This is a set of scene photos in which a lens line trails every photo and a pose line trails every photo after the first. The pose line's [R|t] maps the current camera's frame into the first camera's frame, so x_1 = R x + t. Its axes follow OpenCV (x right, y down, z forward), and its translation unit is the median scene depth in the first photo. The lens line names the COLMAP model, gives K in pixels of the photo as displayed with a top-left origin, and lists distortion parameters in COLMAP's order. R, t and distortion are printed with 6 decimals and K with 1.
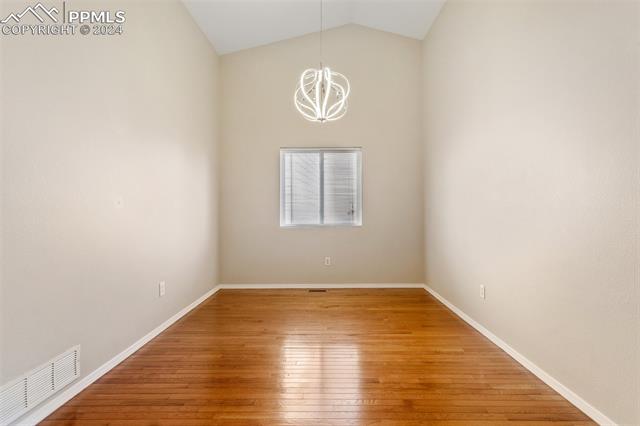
lens RADIAL K [[316.1, 0, 320.1], [0, 316.1, 211.4], [0, 0, 1]] dist [-0.003820, -0.000153]
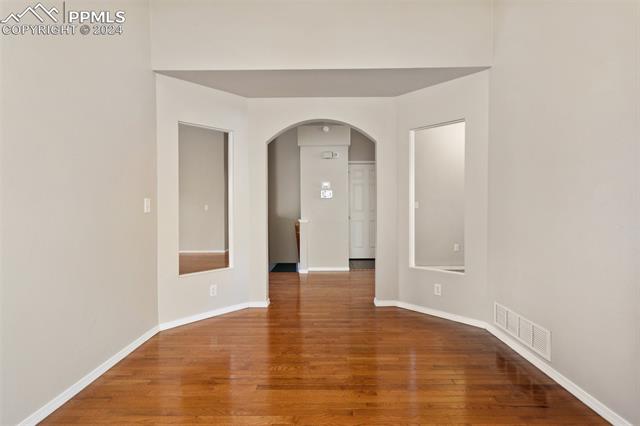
lens RADIAL K [[316.1, 0, 319.9], [0, 316.1, 210.7], [0, 0, 1]] dist [-0.003820, -0.000153]
pose [[-0.999827, 0.013714, -0.012603, 0.002483], [0.013497, 0.999762, 0.017152, -0.003778], [0.012835, 0.016979, -0.999773, 2.018269]]
